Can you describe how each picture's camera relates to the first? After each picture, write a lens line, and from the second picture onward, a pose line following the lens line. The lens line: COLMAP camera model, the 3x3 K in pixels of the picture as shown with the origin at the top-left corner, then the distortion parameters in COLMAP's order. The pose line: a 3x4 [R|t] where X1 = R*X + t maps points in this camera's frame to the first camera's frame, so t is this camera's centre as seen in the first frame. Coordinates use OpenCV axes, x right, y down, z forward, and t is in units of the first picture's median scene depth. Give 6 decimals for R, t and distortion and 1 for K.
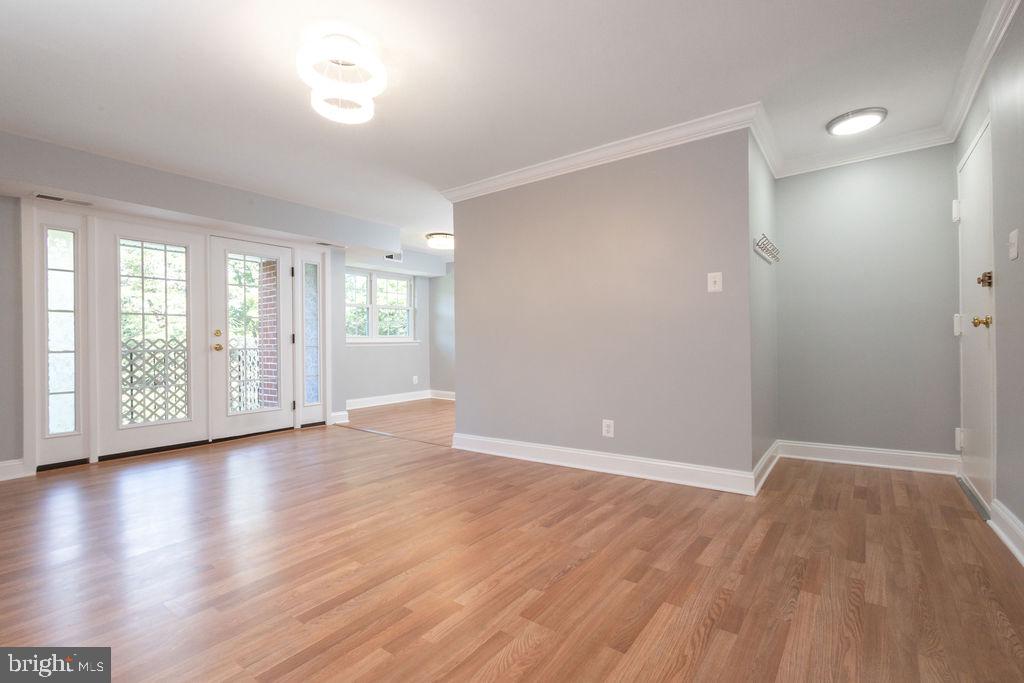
lens RADIAL K [[469.8, 0, 514.4], [0, 469.8, 339.0], [0, 0, 1]] dist [0.004848, -0.000546]
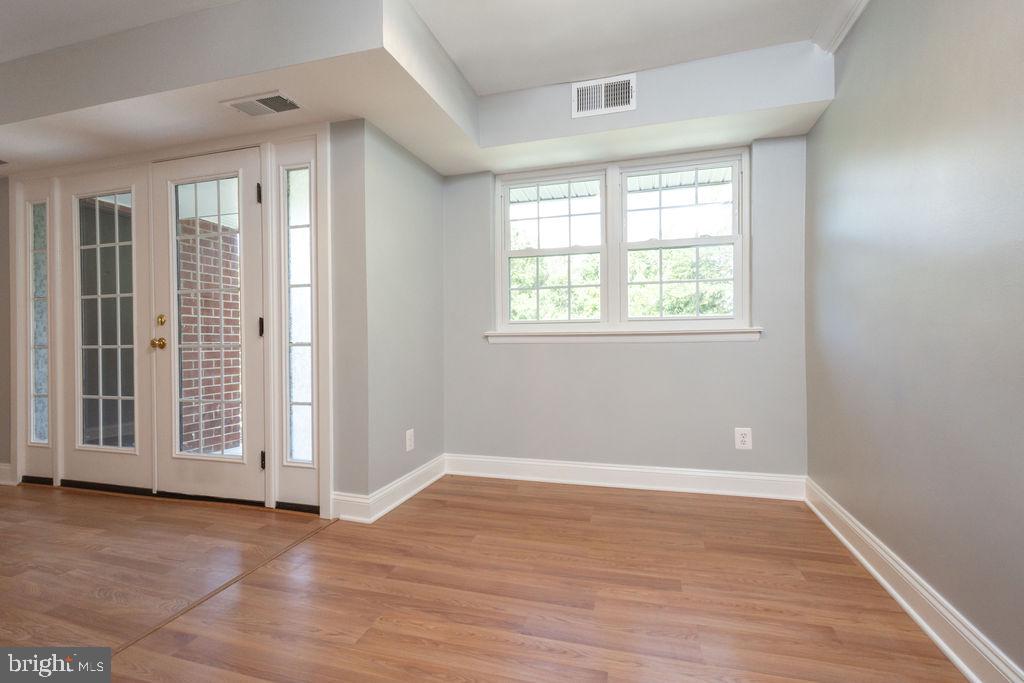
lens RADIAL K [[469.8, 0, 514.4], [0, 469.8, 339.0], [0, 0, 1]] dist [0.004848, -0.000546]
pose [[0.341306, 0.013309, -0.939858, 0.151665], [0.016135, 0.999669, 0.020015, 0.010246], [0.939814, -0.021996, 0.340978, 1.742906]]
